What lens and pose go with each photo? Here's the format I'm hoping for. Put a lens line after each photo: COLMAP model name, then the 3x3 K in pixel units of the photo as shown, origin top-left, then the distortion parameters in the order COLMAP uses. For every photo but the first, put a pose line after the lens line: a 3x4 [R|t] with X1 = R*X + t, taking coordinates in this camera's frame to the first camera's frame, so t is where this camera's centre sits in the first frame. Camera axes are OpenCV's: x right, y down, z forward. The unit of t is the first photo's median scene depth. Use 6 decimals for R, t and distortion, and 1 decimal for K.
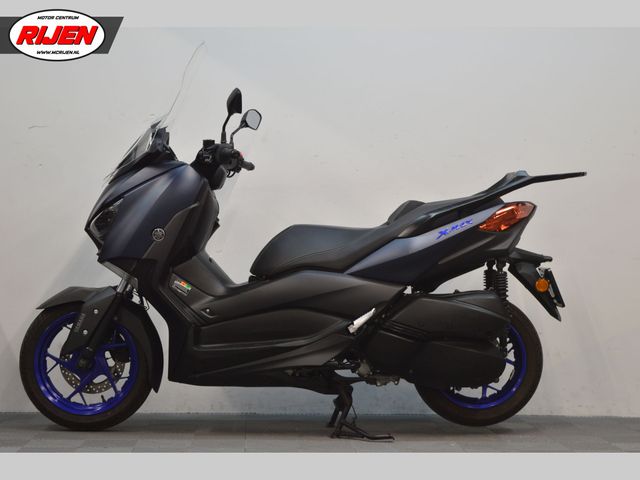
lens RADIAL K [[1397.8, 0, 320.0], [0, 1397.8, 240.0], [0, 0, 1]] dist [-0.001356, 0.077209]
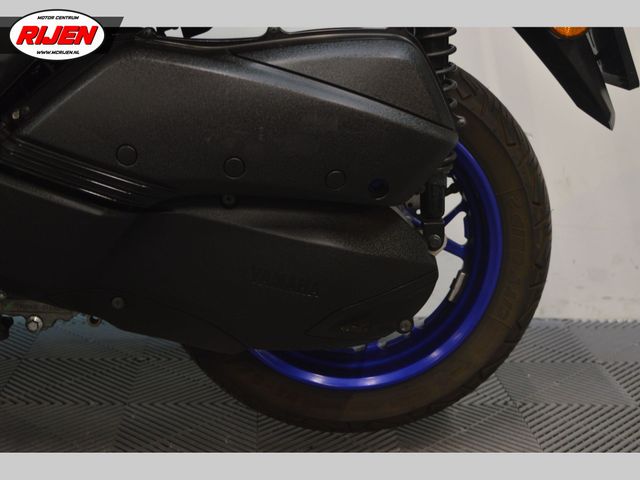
lens RADIAL K [[1042.5, 0, 320.0], [0, 1042.5, 240.0], [0, 0, 1]] dist [-0.004077, -0.001584]
pose [[0.999859, 0.015921, 0.005412, 0.103373], [-0.016749, 0.971669, 0.235750, 0.027032], [-0.001506, -0.235807, 0.971799, 0.760979]]
